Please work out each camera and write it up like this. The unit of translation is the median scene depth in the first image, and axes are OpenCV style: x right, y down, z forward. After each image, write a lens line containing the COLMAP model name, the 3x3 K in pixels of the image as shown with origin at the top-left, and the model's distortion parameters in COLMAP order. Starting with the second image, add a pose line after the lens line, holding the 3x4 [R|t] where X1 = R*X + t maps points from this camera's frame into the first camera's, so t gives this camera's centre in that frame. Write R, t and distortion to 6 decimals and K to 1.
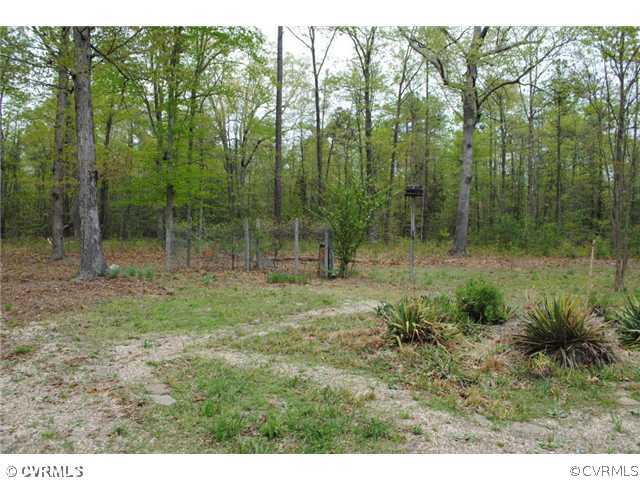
lens RADIAL K [[514.3, 0, 318.5], [0, 514.3, 238.8], [0, 0, 1]] dist [-0.059109, -0.007243]
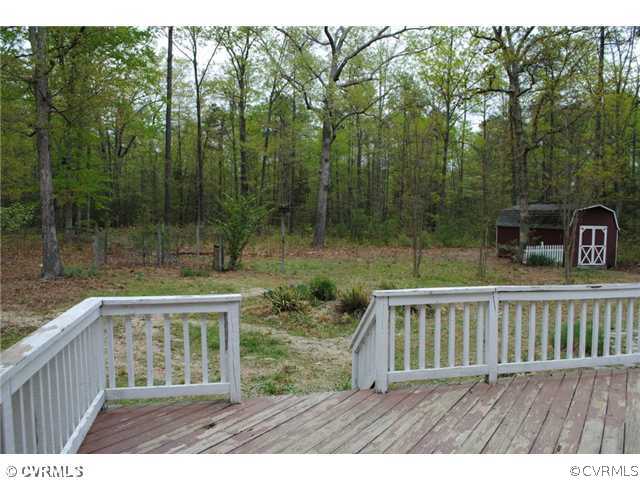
lens RADIAL K [[514.3, 0, 321.0], [0, 514.3, 242.4], [0, 0, 1]] dist [-0.059109, -0.007243]
pose [[0.966038, -0.010185, 0.258200, -0.063563], [-0.001647, 0.998960, 0.045567, -0.049642], [-0.258396, -0.044445, 0.965016, -0.304831]]
